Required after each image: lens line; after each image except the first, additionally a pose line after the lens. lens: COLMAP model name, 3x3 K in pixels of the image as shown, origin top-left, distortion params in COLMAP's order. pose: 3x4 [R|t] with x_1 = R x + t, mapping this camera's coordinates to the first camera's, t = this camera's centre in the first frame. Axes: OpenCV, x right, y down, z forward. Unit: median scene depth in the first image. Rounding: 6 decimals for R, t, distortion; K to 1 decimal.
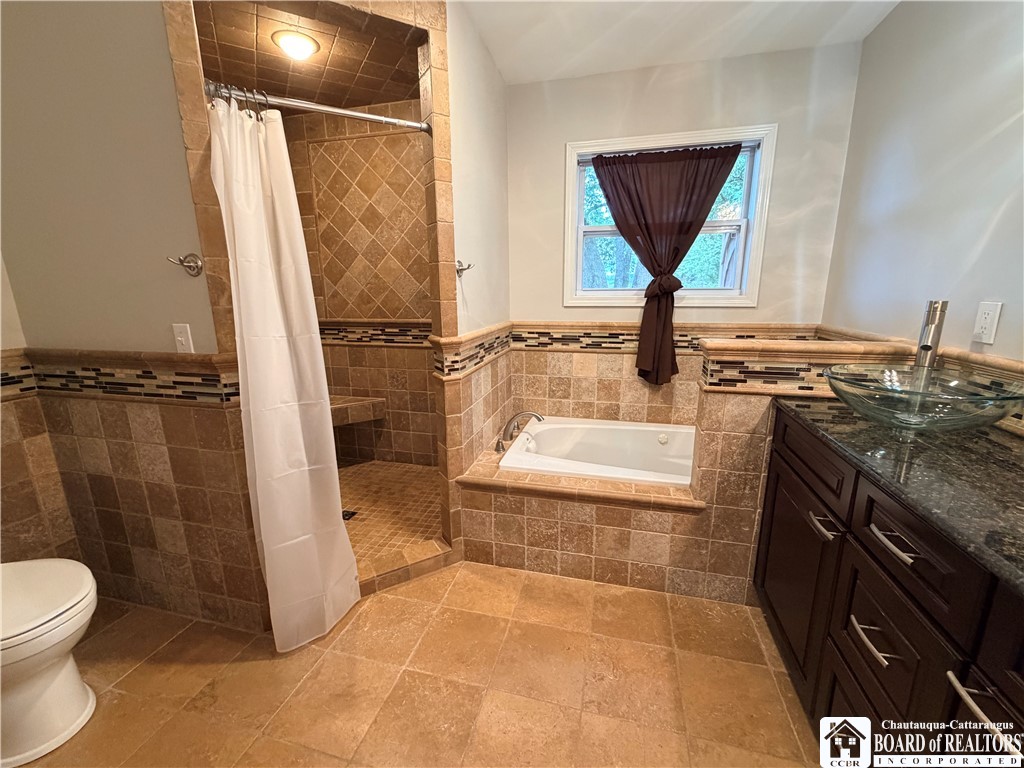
lens RADIAL K [[418.2, 0, 512.3], [0, 418.2, 383.1], [0, 0, 1]] dist [-0.001135, 0.000472]
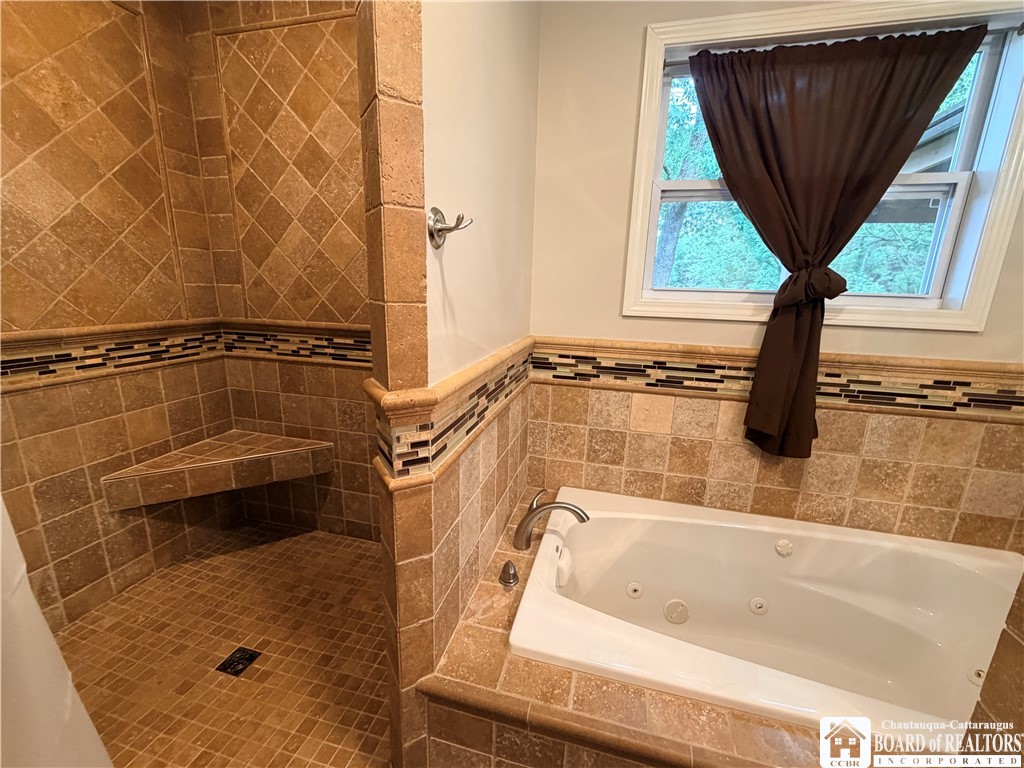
lens RADIAL K [[418.2, 0, 512.7], [0, 418.2, 382.1], [0, 0, 1]] dist [-0.001135, 0.000472]
pose [[0.999308, 0.037094, 0.002863, -0.031530], [-0.037108, 0.999298, 0.005215, -0.086563], [-0.002668, -0.005317, 0.999982, 0.406250]]
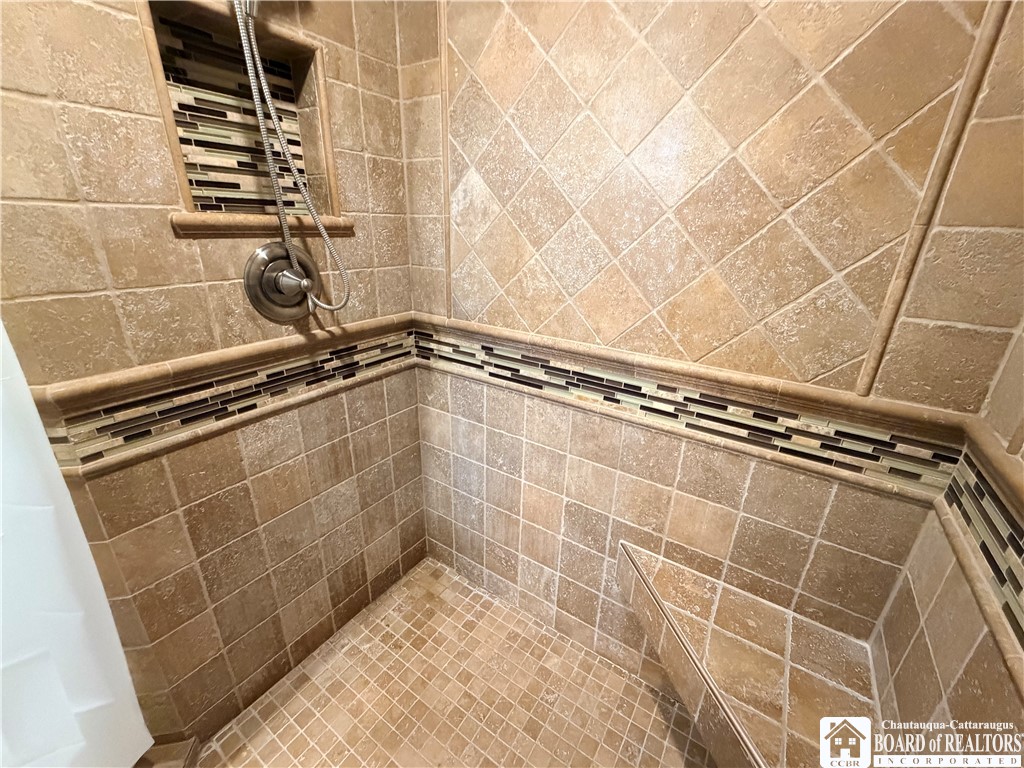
lens RADIAL K [[418.2, 0, 512.8], [0, 418.2, 383.0], [0, 0, 1]] dist [-0.001135, 0.000472]
pose [[-0.329652, 0.339287, -0.881030, -0.232236], [-0.234493, 0.874525, 0.424522, -0.251499], [0.914518, 0.346539, -0.208728, 0.953656]]
